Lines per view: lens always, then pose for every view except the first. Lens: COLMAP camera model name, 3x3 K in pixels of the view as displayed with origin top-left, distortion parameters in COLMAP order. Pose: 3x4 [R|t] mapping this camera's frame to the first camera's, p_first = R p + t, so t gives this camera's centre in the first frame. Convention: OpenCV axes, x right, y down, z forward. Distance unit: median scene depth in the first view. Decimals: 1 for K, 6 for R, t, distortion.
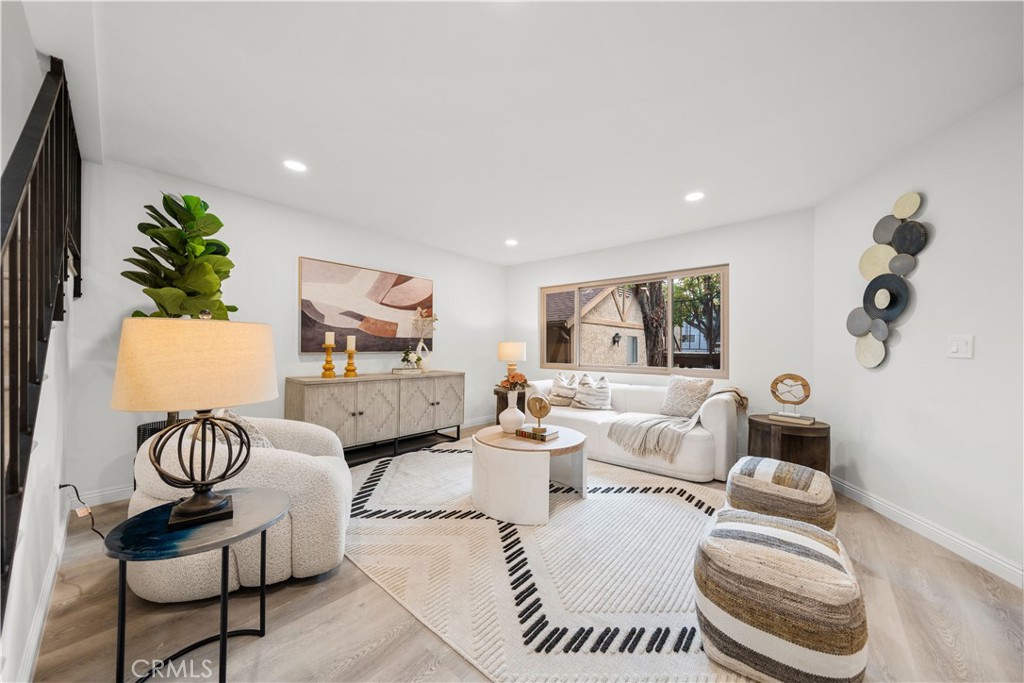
lens RADIAL K [[347.5, 0, 507.3], [0, 347.5, 345.7], [0, 0, 1]] dist [-0.004537, -0.000144]
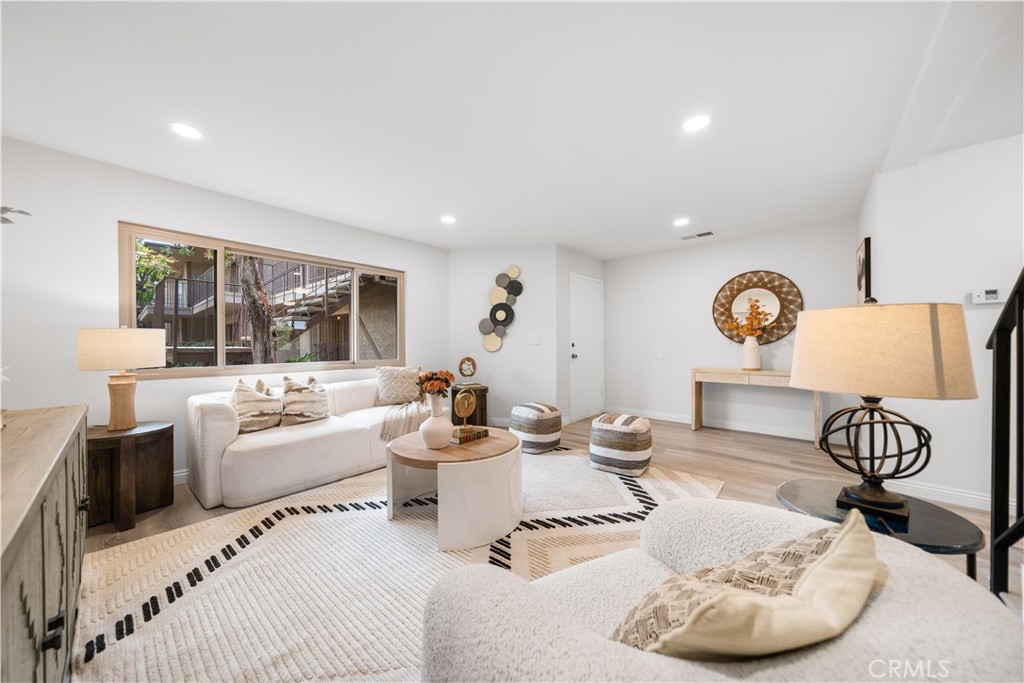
lens RADIAL K [[347.5, 0, 505.5], [0, 347.5, 345.0], [0, 0, 1]] dist [-0.004537, -0.000144]
pose [[0.017117, -0.009413, 0.999809, -0.840238], [-0.003859, 0.999948, 0.009480, 0.011732], [-0.999846, -0.004020, 0.017080, 0.914526]]
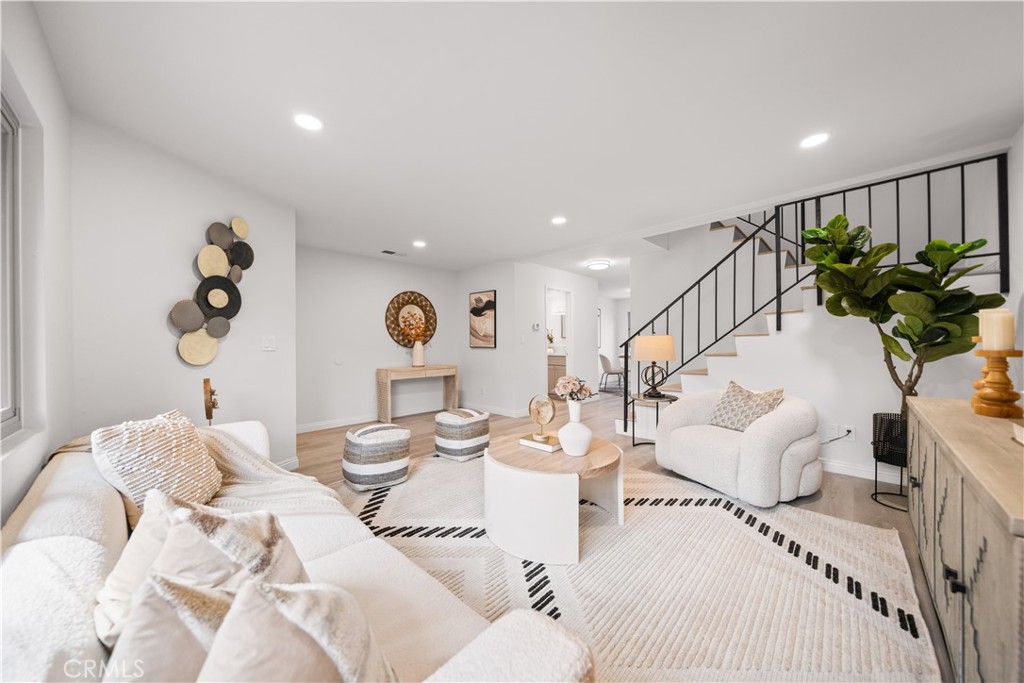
lens RADIAL K [[347.5, 0, 516.5], [0, 347.5, 343.8], [0, 0, 1]] dist [-0.004537, -0.000144]
pose [[-0.997543, 0.001981, 0.070033, 0.090855], [0.001506, 0.999976, -0.006830, 0.013622], [-0.070045, -0.006708, -0.997521, 1.944586]]
